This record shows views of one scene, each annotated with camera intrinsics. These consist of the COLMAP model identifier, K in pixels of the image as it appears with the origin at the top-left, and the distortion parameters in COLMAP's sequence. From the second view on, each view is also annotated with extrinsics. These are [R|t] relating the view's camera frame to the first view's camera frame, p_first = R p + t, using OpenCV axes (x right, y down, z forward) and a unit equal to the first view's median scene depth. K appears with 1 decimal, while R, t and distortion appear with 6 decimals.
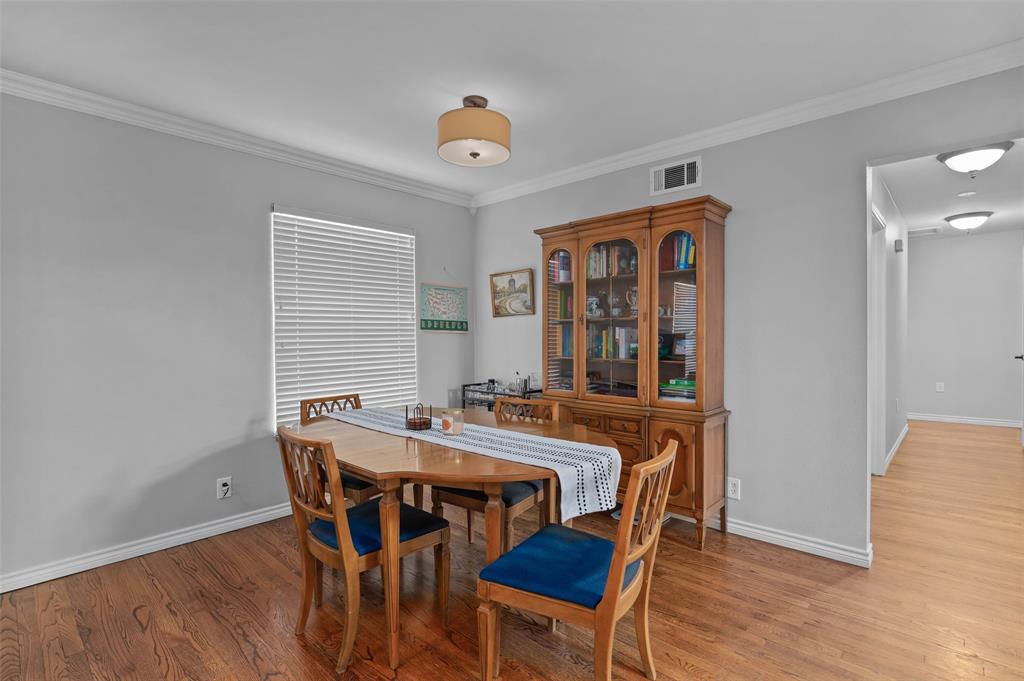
lens RADIAL K [[476.4, 0, 513.4], [0, 476.4, 337.0], [0, 0, 1]] dist [-0.004211, -0.000218]
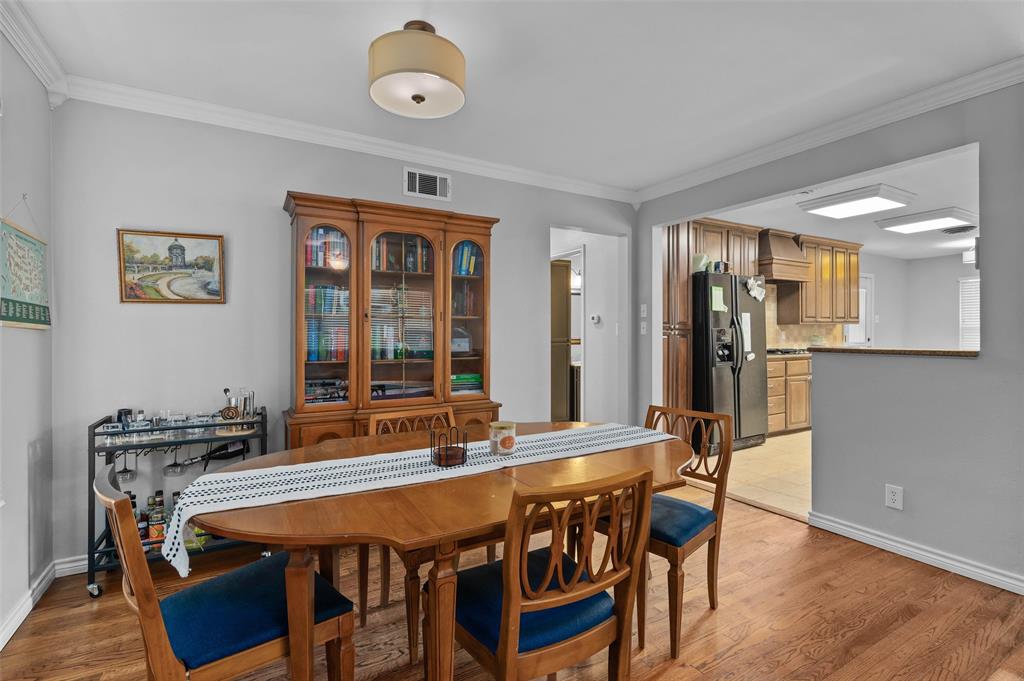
lens RADIAL K [[476.4, 0, 507.7], [0, 476.4, 333.7], [0, 0, 1]] dist [-0.004211, -0.000218]
pose [[0.307434, 0.006377, 0.951548, -0.578688], [0.003294, 0.999964, -0.007766, 0.003411], [-0.951564, 0.005522, 0.307402, 0.478258]]
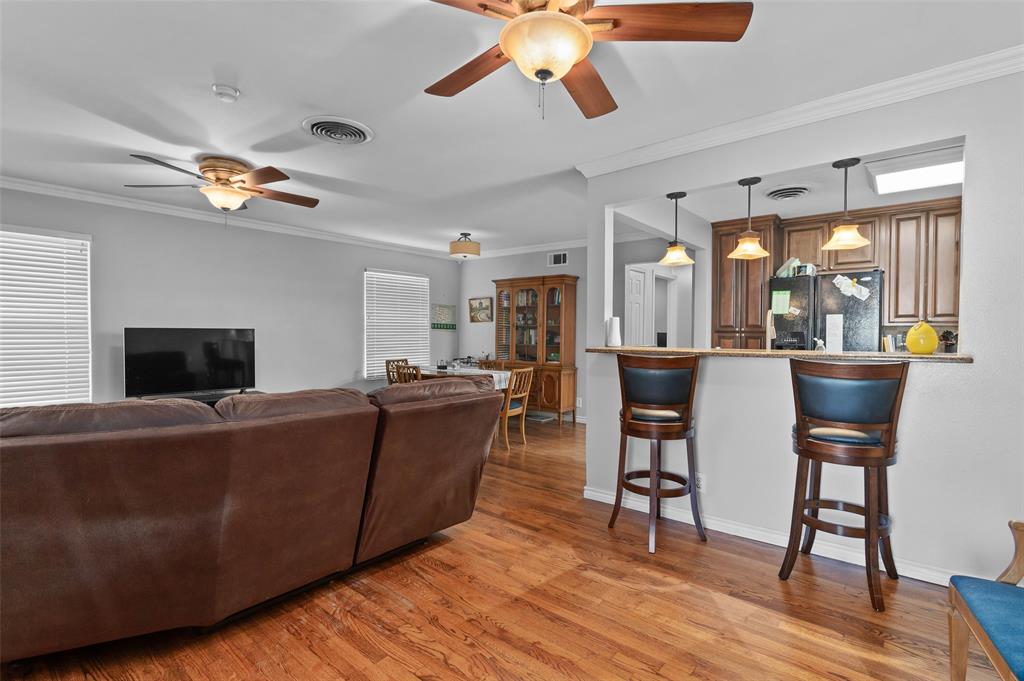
lens RADIAL K [[476.4, 0, 516.1], [0, 476.4, 337.8], [0, 0, 1]] dist [-0.004211, -0.000218]
pose [[0.997746, 0.012869, 0.065853, 0.016762], [-0.013526, 0.999863, 0.009546, -0.002880], [-0.065721, -0.010415, 0.997784, -1.062299]]
